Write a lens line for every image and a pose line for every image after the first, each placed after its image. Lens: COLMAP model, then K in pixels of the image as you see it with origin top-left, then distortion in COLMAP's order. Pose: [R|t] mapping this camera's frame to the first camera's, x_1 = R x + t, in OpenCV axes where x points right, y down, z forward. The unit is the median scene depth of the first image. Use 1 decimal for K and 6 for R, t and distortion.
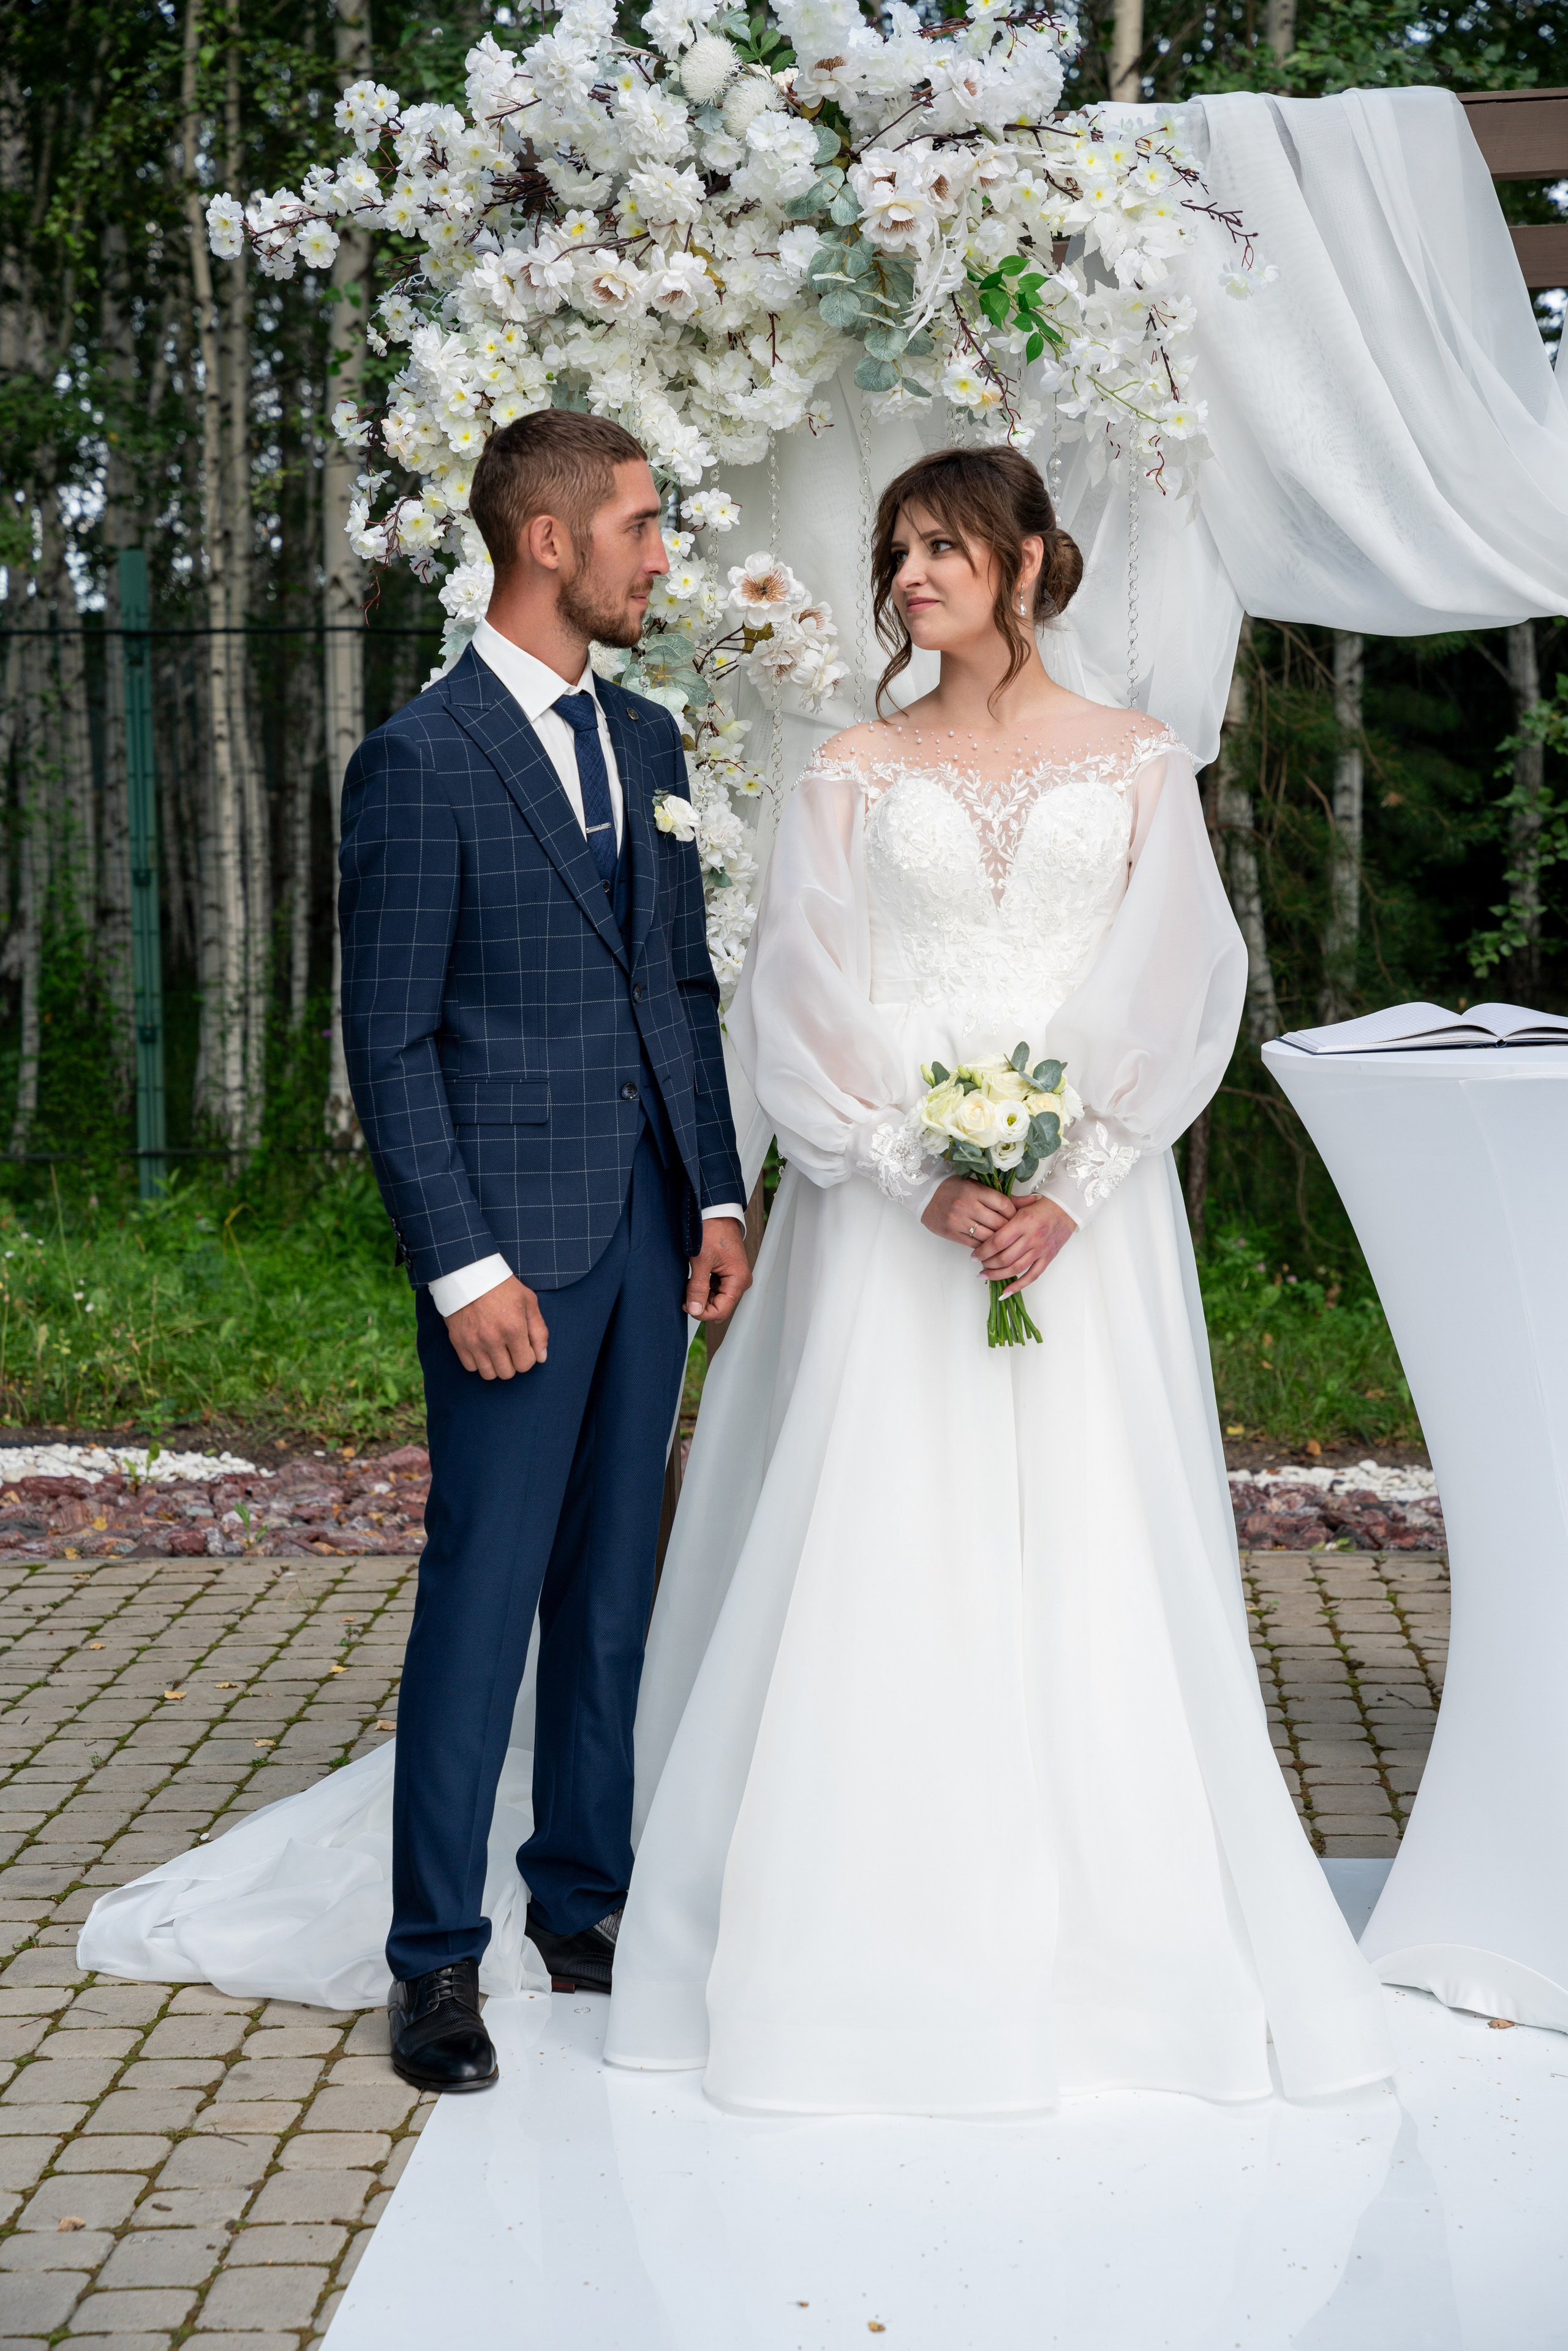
lens RADIAL K [[4368.0, 0, 807.9], [0, 4368.0, 1171.4], [0, 0, 1]] dist [0.267969, 0.303934]
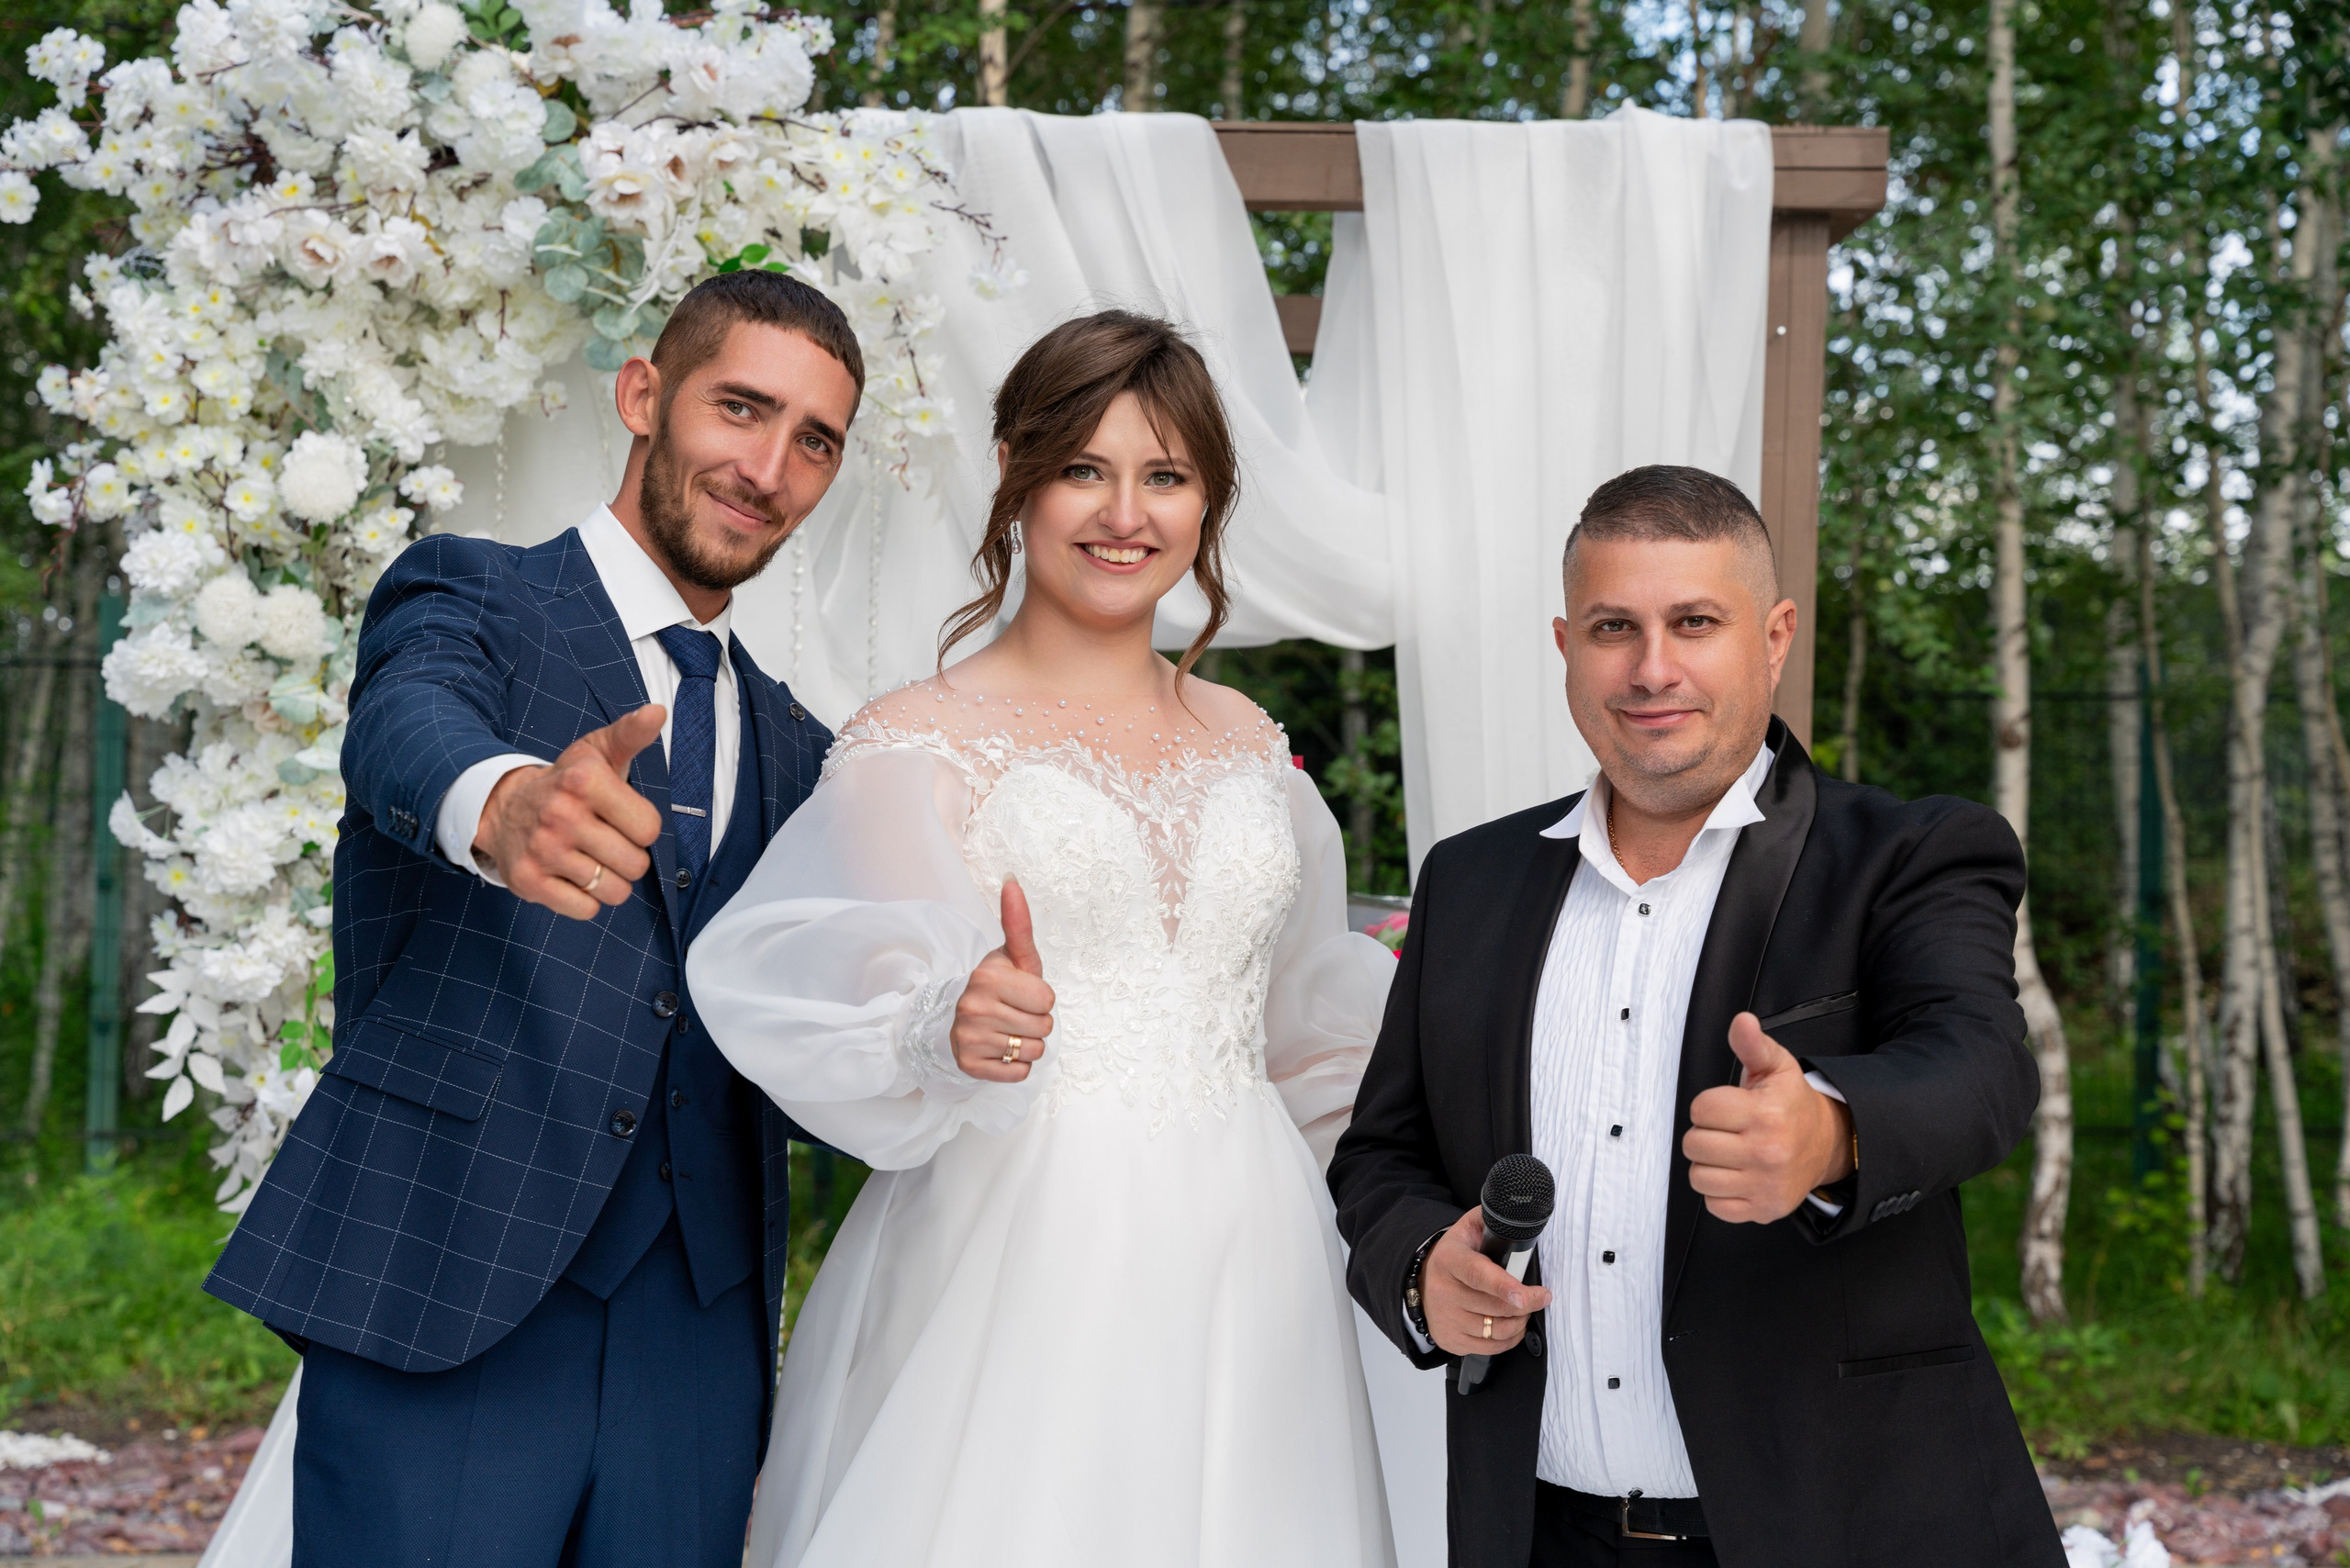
lens RADIAL K [[3487.4, 0, 1142.1], [0, 3487.4, 790.5], [0, 0, 1]] dist [0.103671, 0.485573]
pose [[0.995036, 0.029162, 0.095142, 0.061053], [-0.019350, 0.994548, -0.102467, -0.010390], [-0.097611, 0.100118, 0.990176, 0.241633]]
